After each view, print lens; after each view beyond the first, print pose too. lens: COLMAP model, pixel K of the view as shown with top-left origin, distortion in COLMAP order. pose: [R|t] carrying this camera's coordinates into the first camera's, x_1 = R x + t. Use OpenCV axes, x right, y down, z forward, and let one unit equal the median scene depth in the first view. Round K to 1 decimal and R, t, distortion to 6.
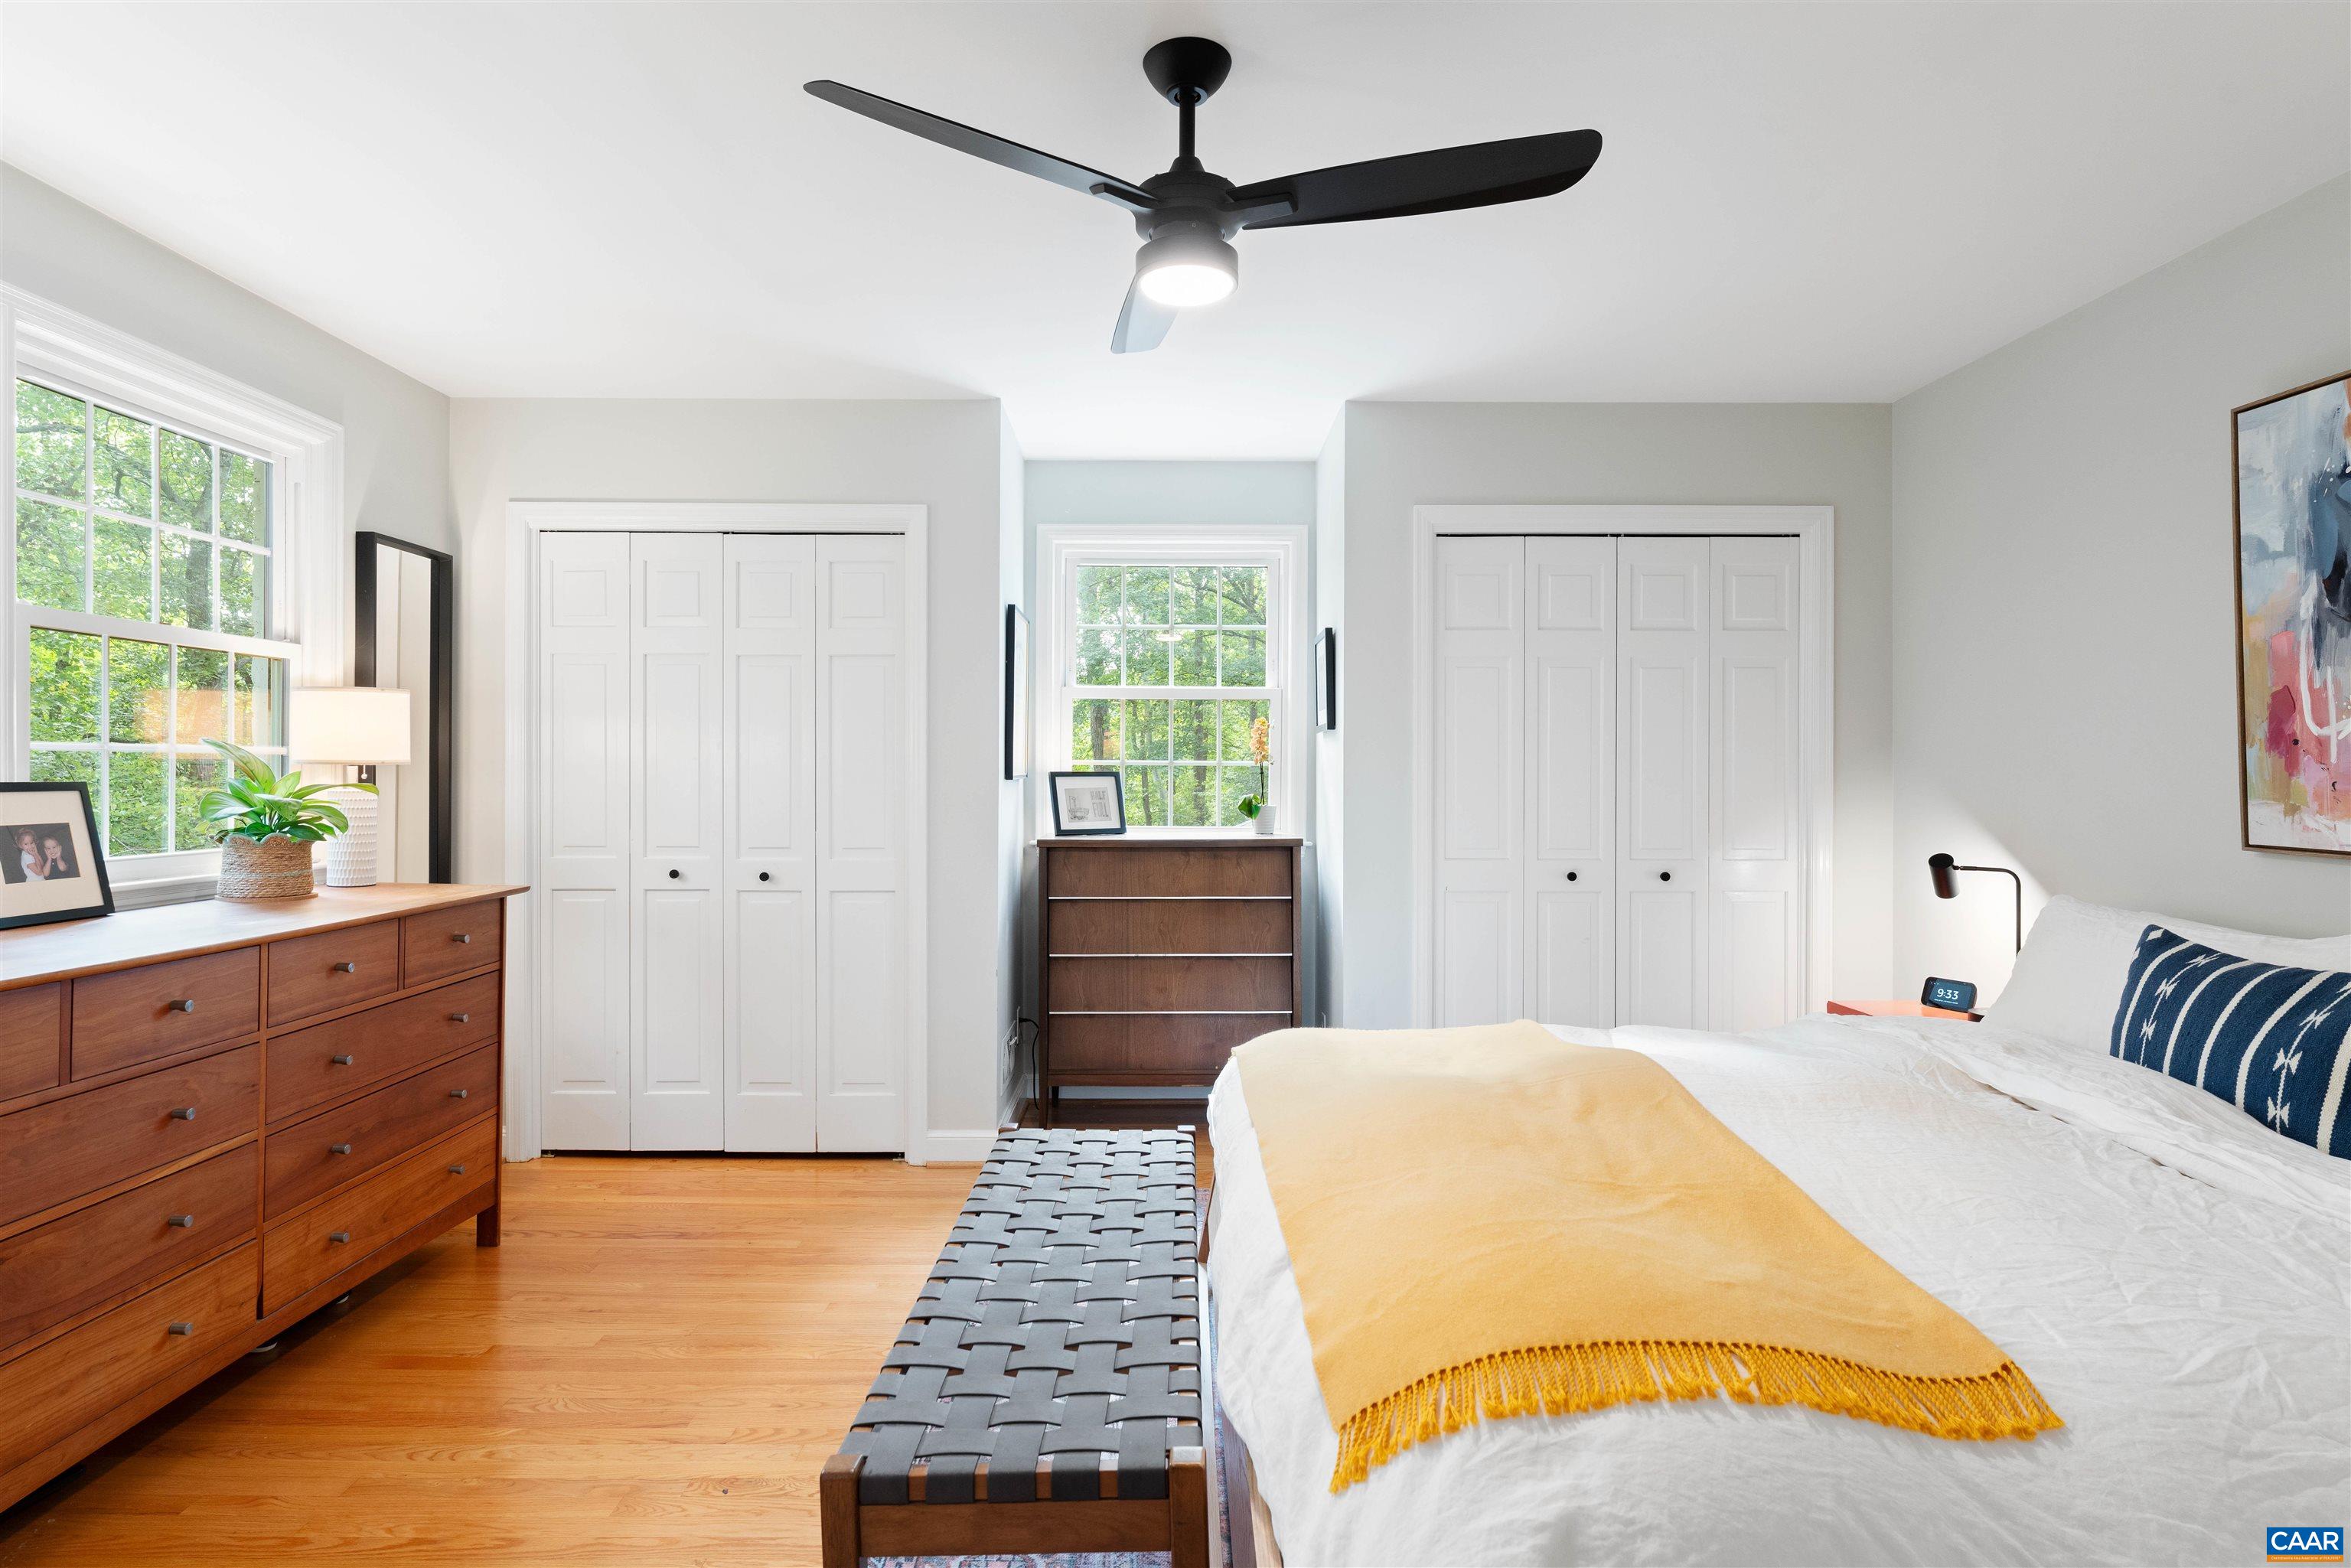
lens RADIAL K [[1254.7, 0, 1175.9], [0, 1254.7, 780.3], [0, 0, 1]] dist [0.003214, 0.000491]
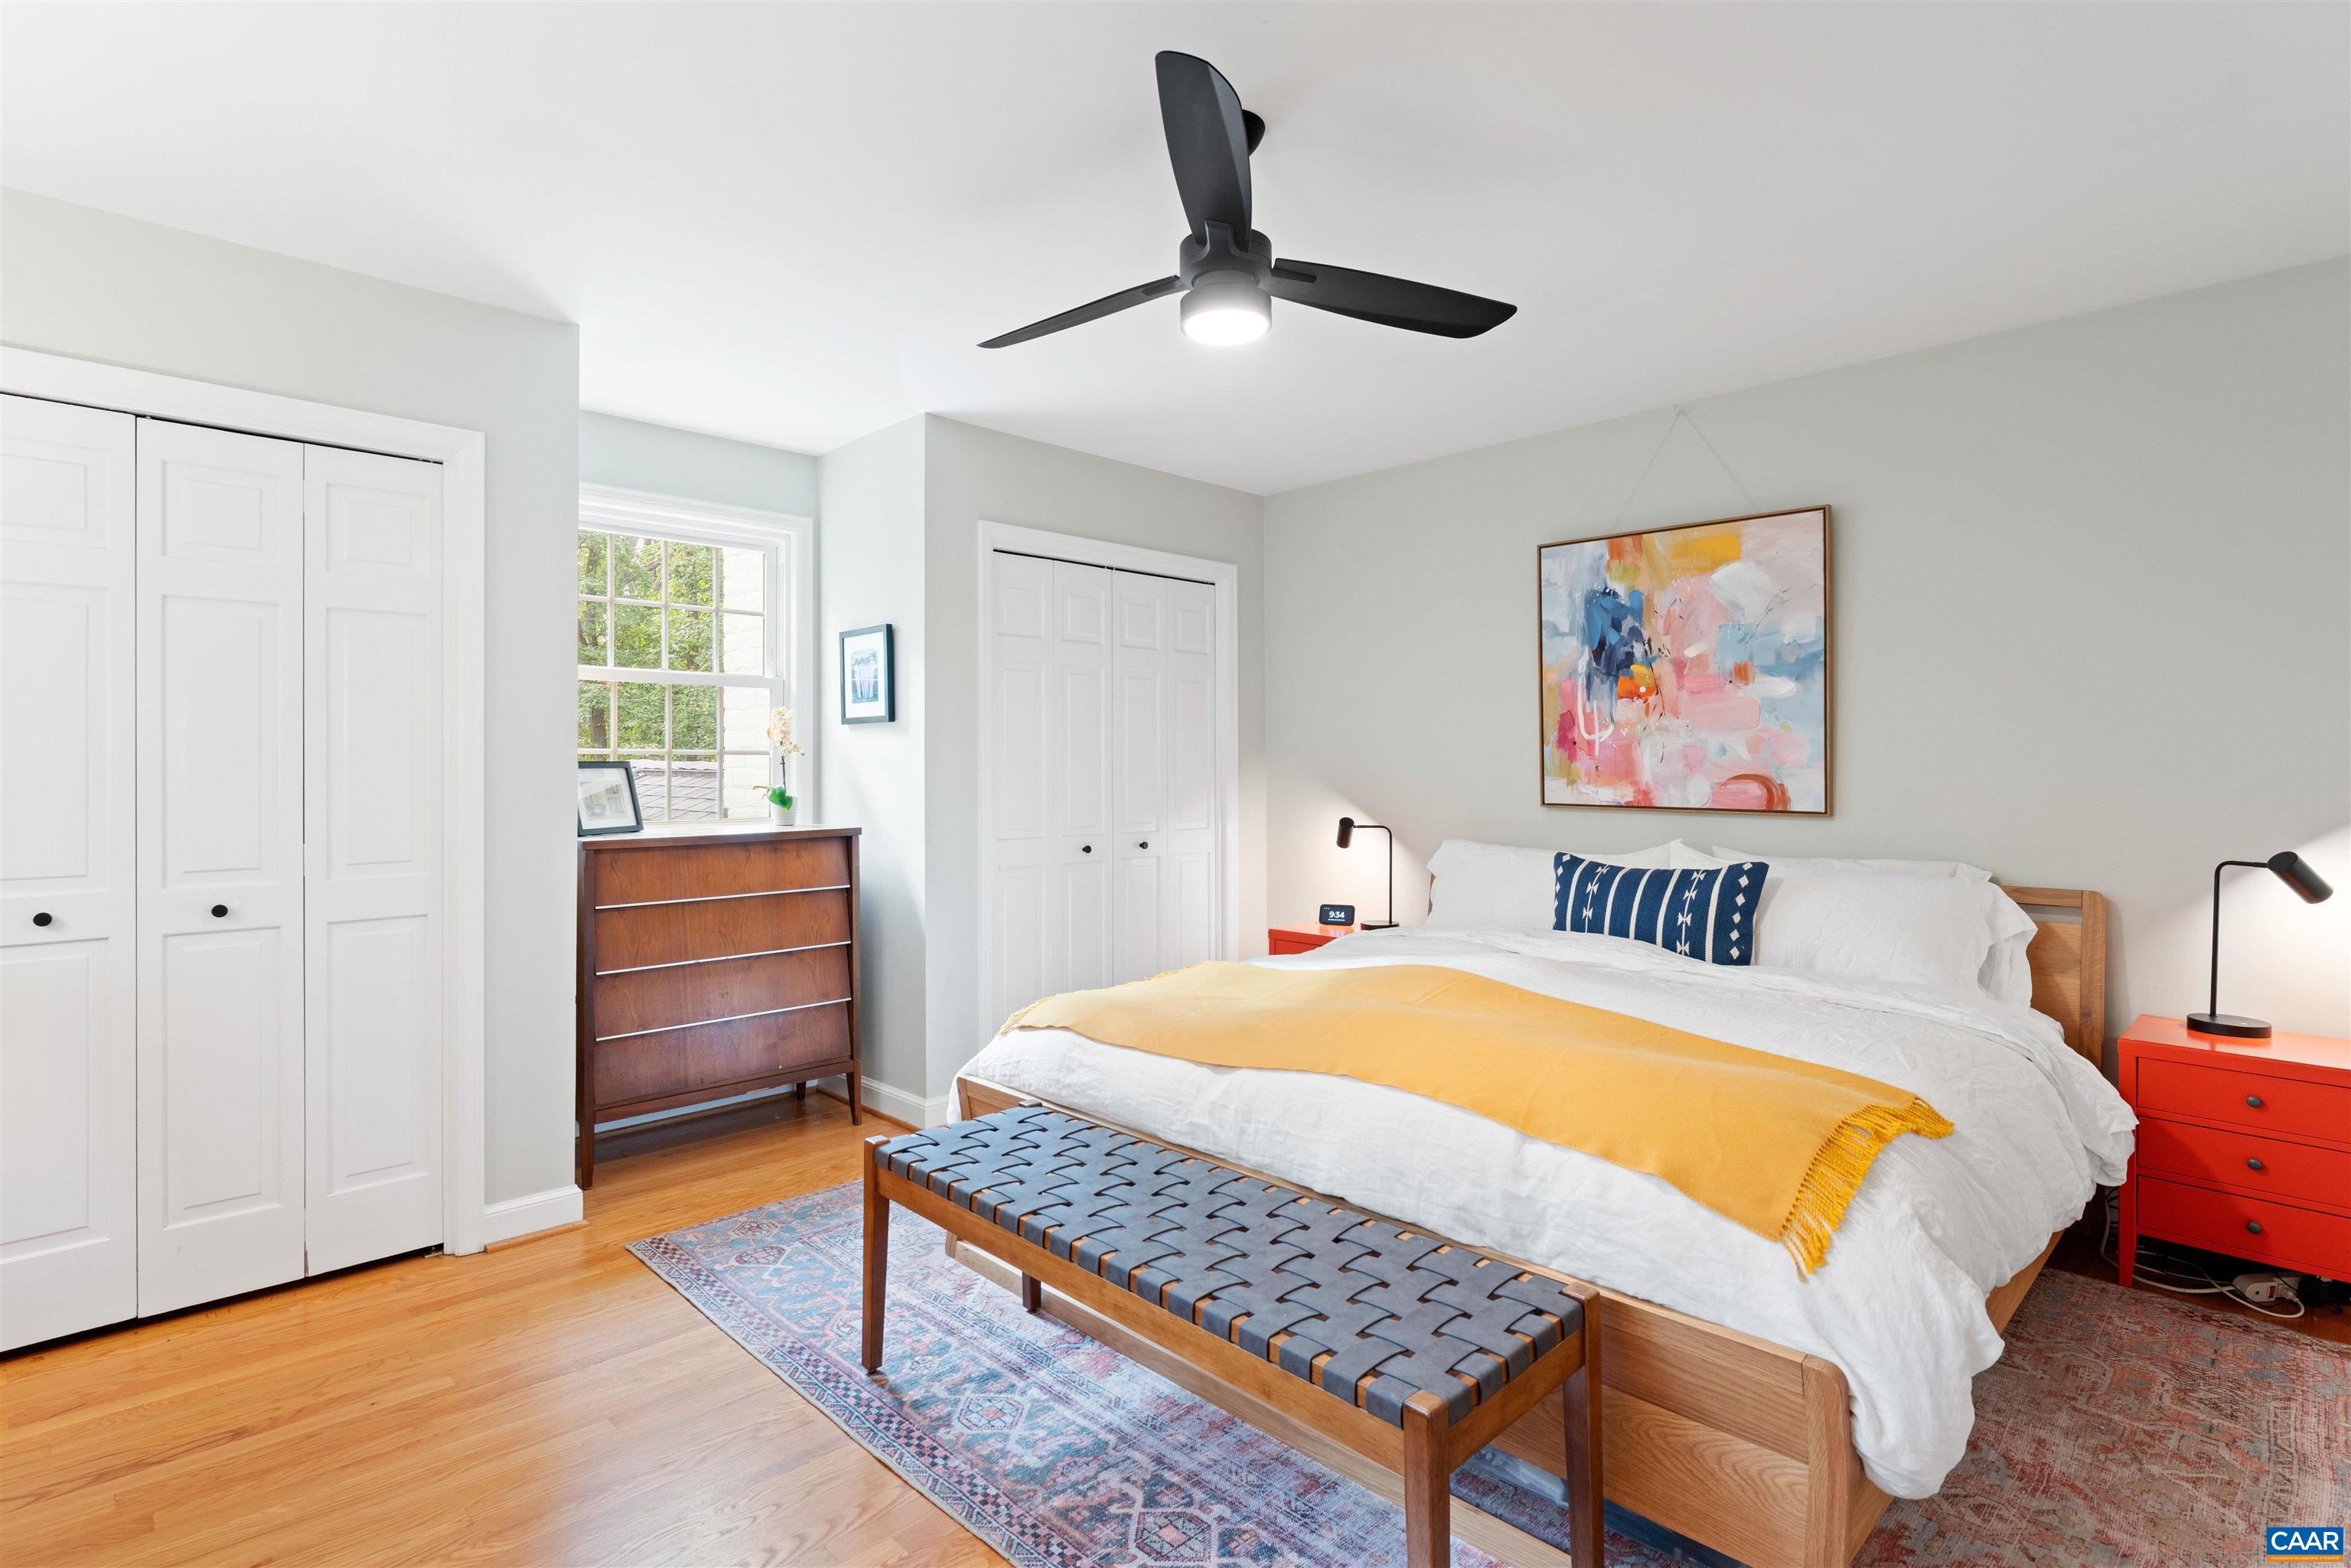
lens RADIAL K [[1149.3, 0, 1173.2], [0, 1149.3, 767.1], [0, 0, 1]] dist [-0.000642, -0.000527]
pose [[0.719013, -0.004811, 0.694980, -0.477864], [0.007706, 0.999970, -0.001051, 0.000212], [-0.694954, 0.006111, 0.719028, 0.192912]]
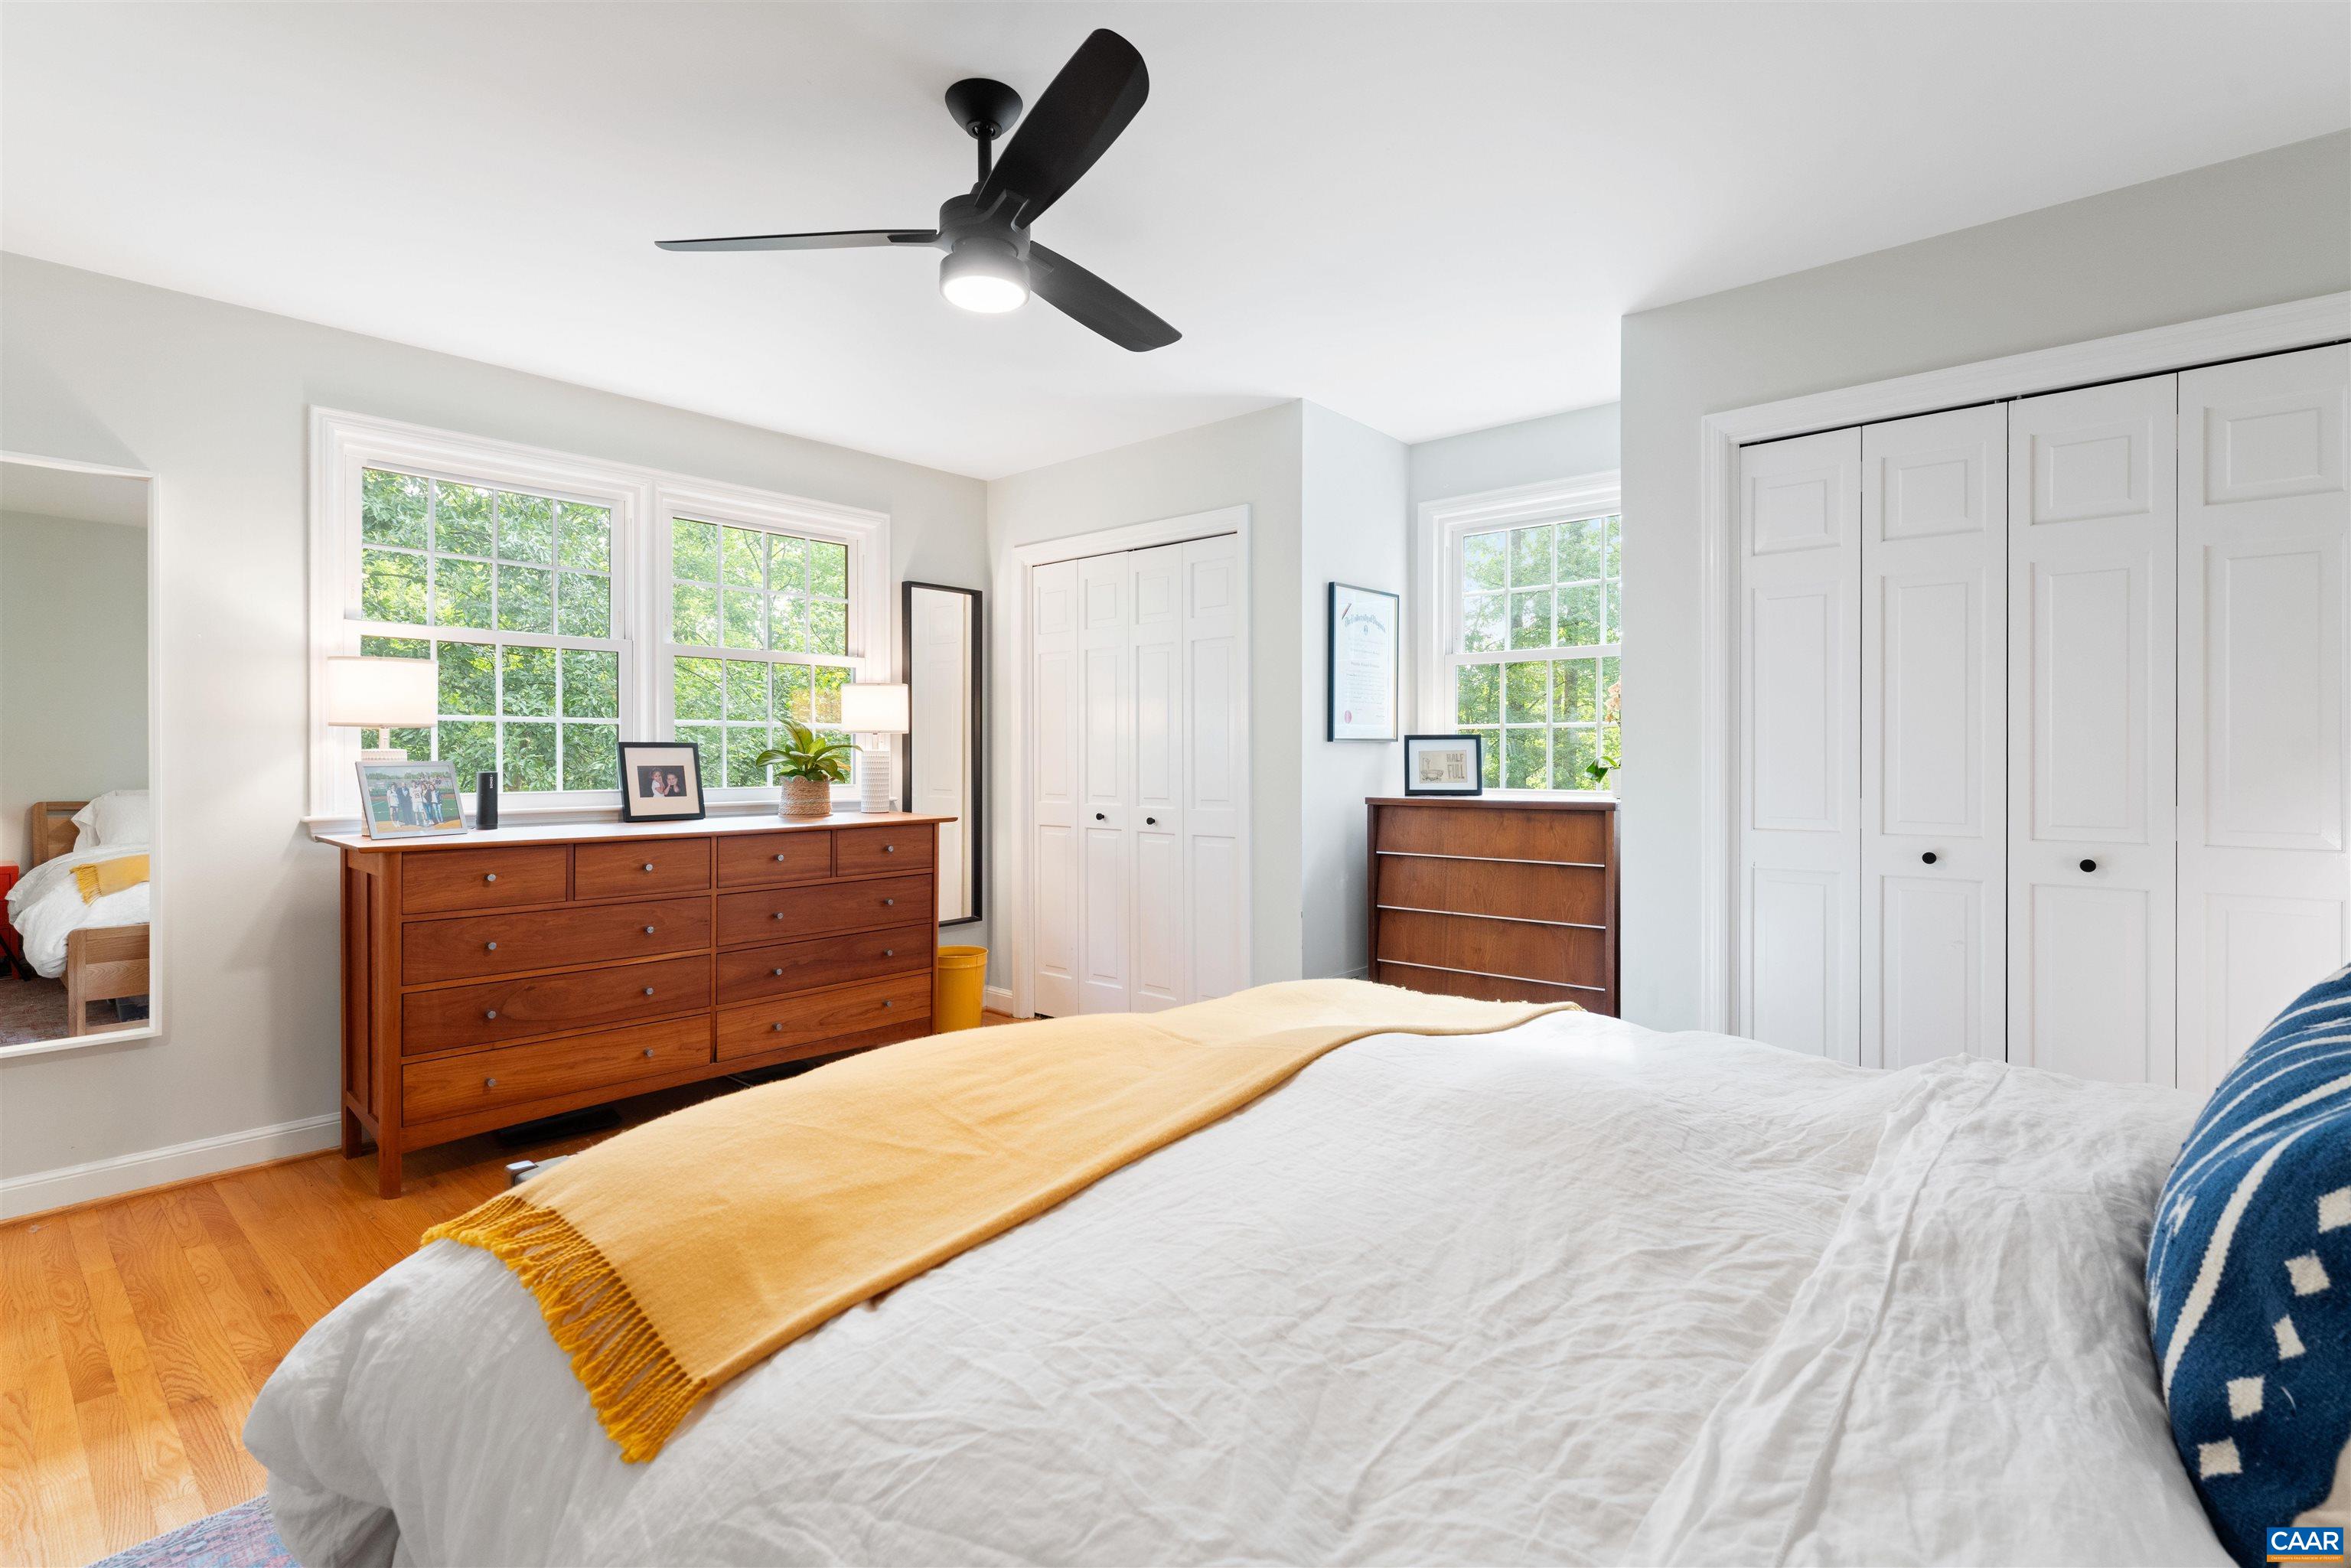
lens RADIAL K [[1115.7, 0, 1172.8], [0, 1115.7, 761.5], [0, 0, 1]] dist [-0.001055, 0.000047]
pose [[0.742342, -0.001073, -0.670021, 0.531117], [-0.000520, 0.999997, -0.002178, 0.024217], [0.670021, 0.001966, 0.742339, 0.229221]]
